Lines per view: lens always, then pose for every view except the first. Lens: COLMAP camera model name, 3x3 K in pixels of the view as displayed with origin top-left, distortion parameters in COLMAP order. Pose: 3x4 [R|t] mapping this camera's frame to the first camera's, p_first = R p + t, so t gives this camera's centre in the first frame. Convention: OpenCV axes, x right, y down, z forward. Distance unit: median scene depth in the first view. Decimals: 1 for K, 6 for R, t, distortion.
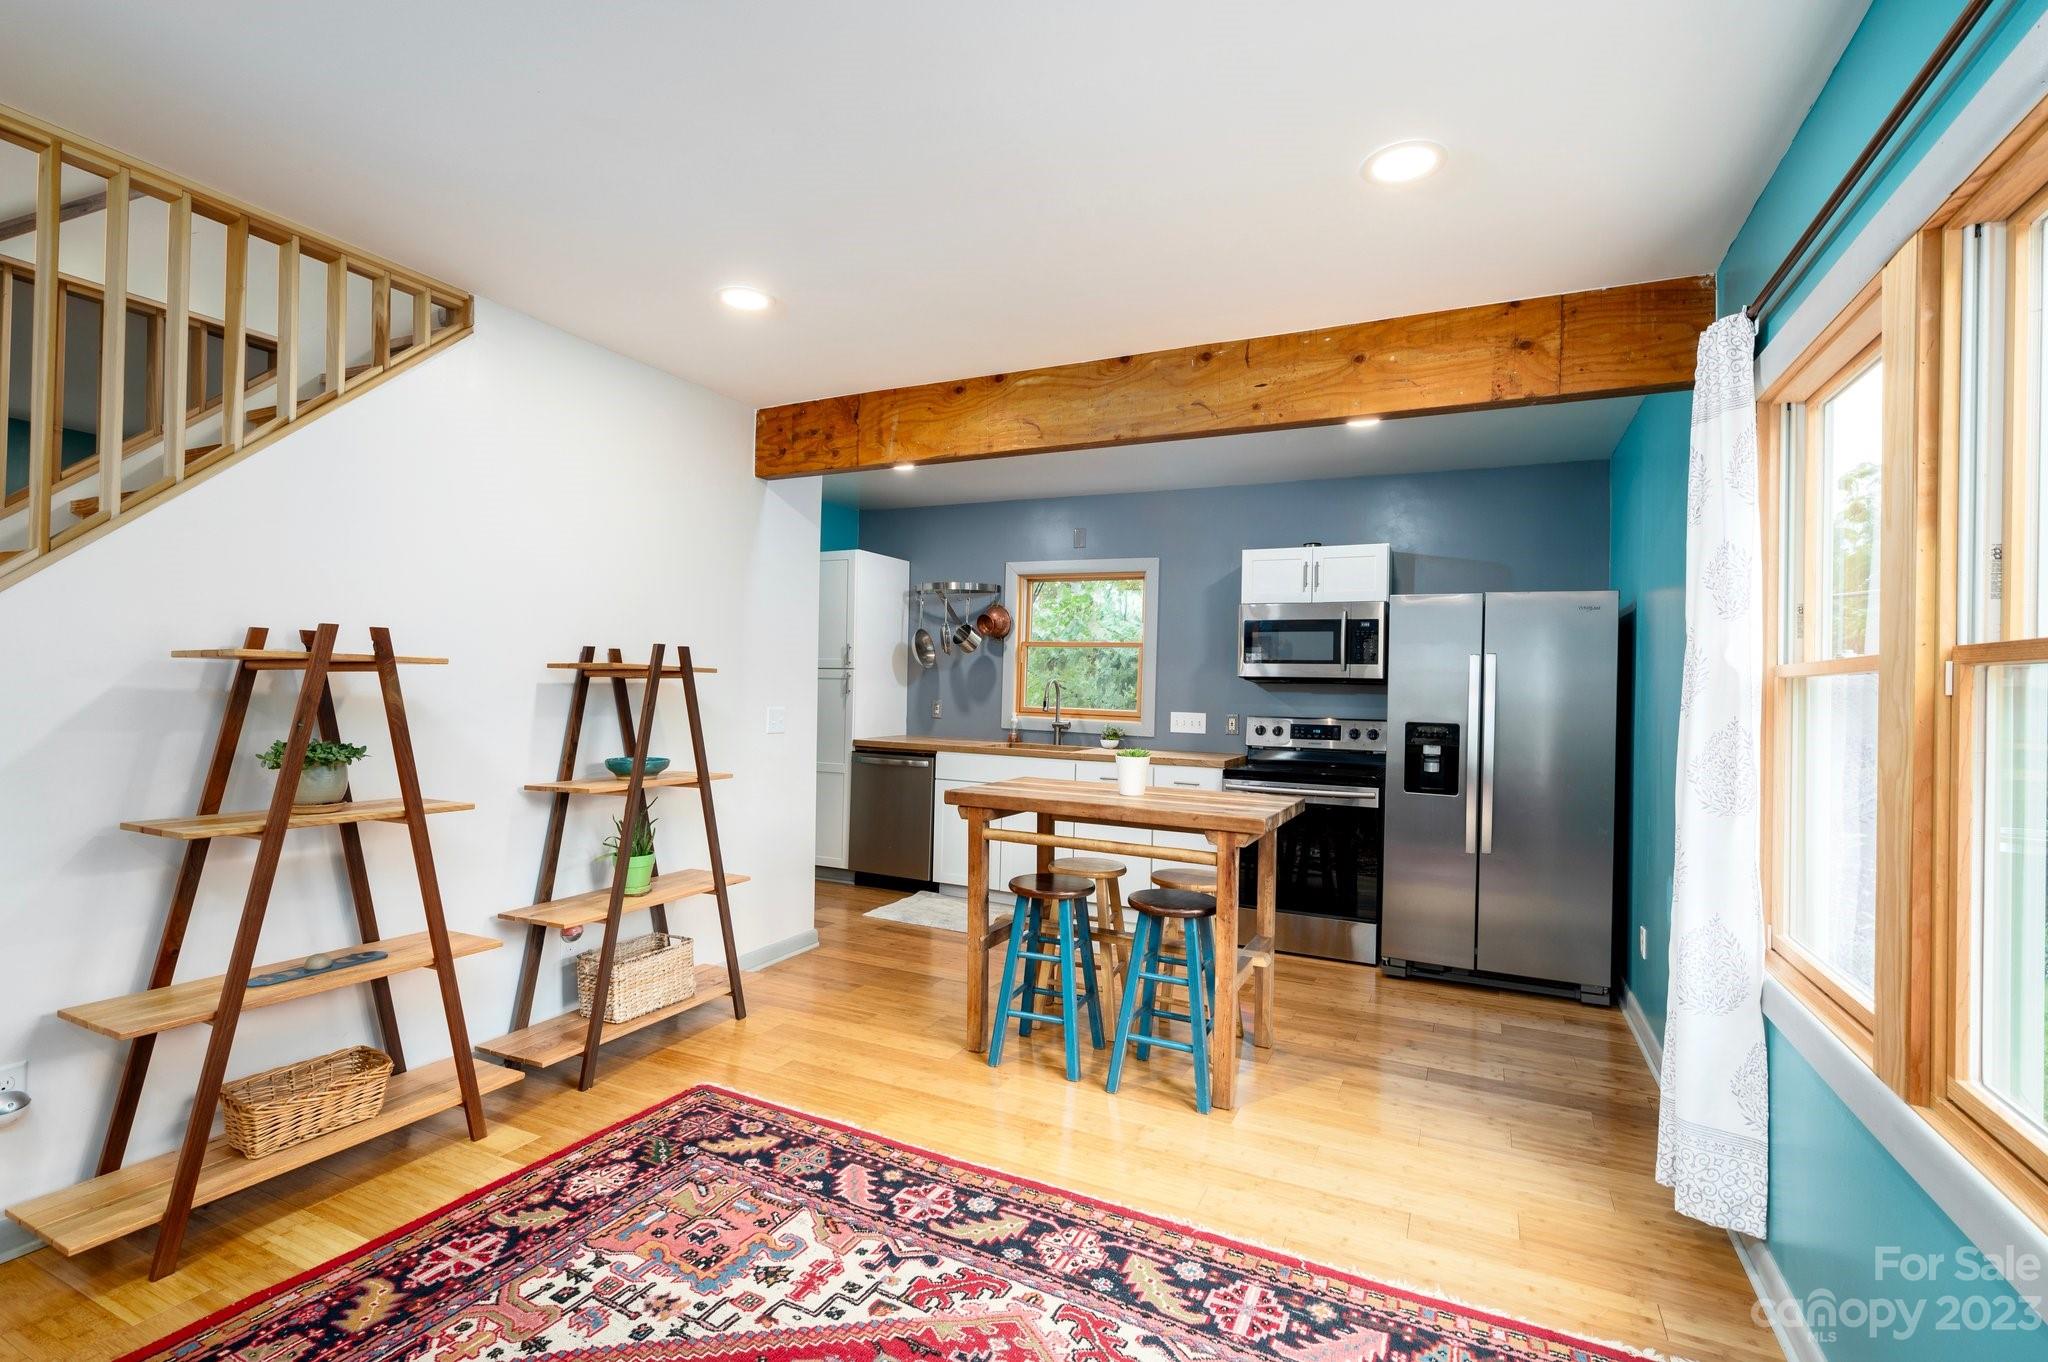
lens RADIAL K [[936.0, 0, 1016.5], [0, 936.0, 677.5], [0, 0, 1]] dist [-0.002356, 0.000030]
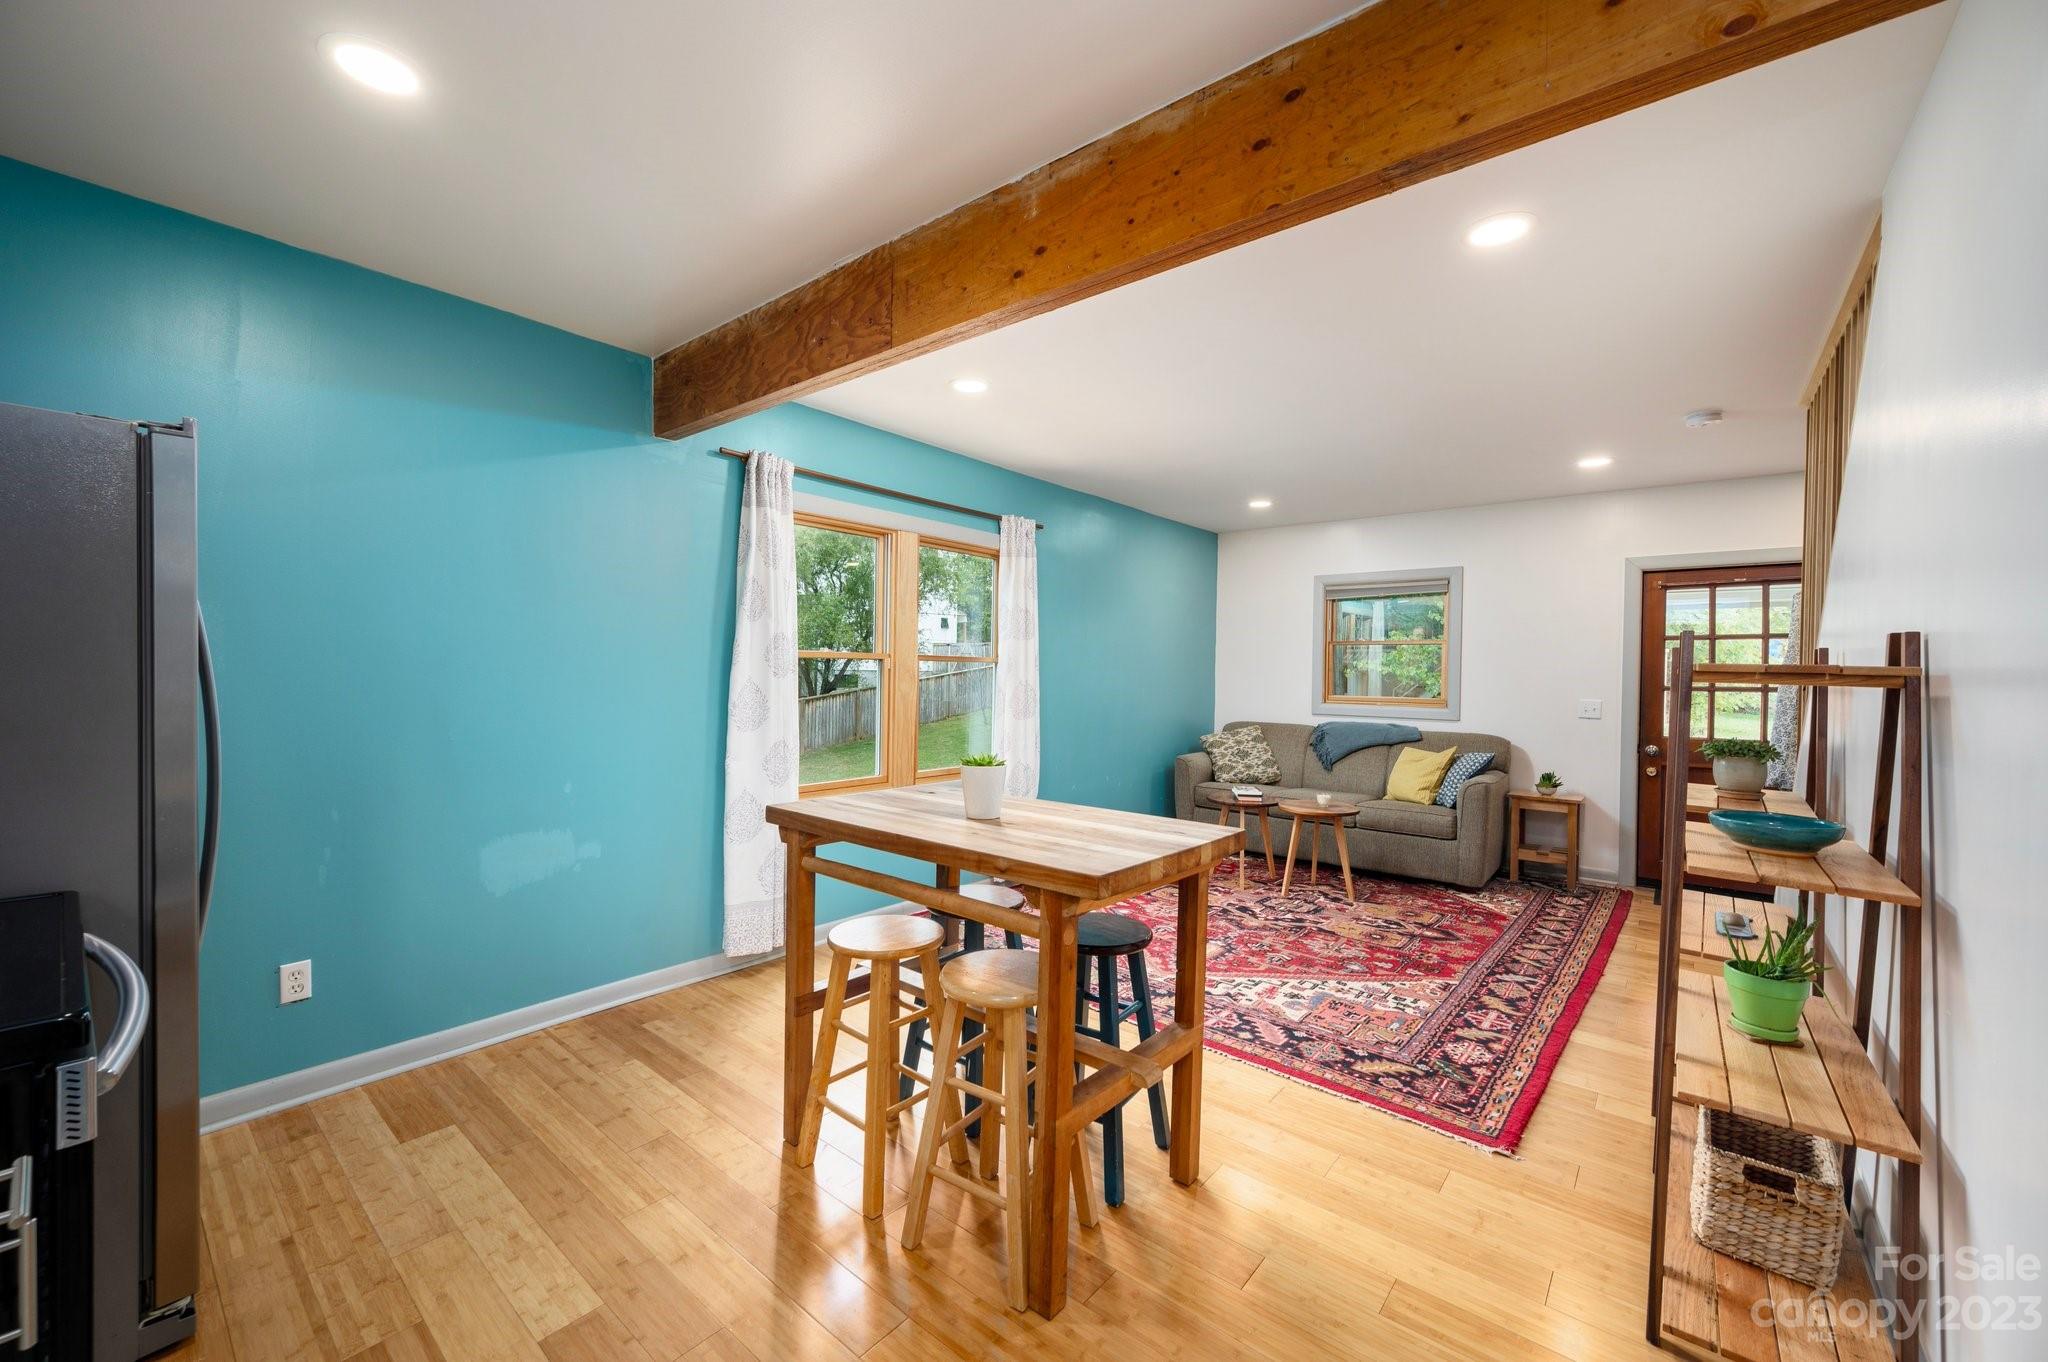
lens RADIAL K [[797.4, 0, 1023.4], [0, 797.4, 684.0], [0, 0, 1]] dist [-0.000269, 0.000755]
pose [[-0.972217, -0.041280, 0.230413, -0.040179], [-0.040099, 0.999148, 0.009810, 0.012956], [-0.230622, 0.000298, -0.973043, 1.374626]]
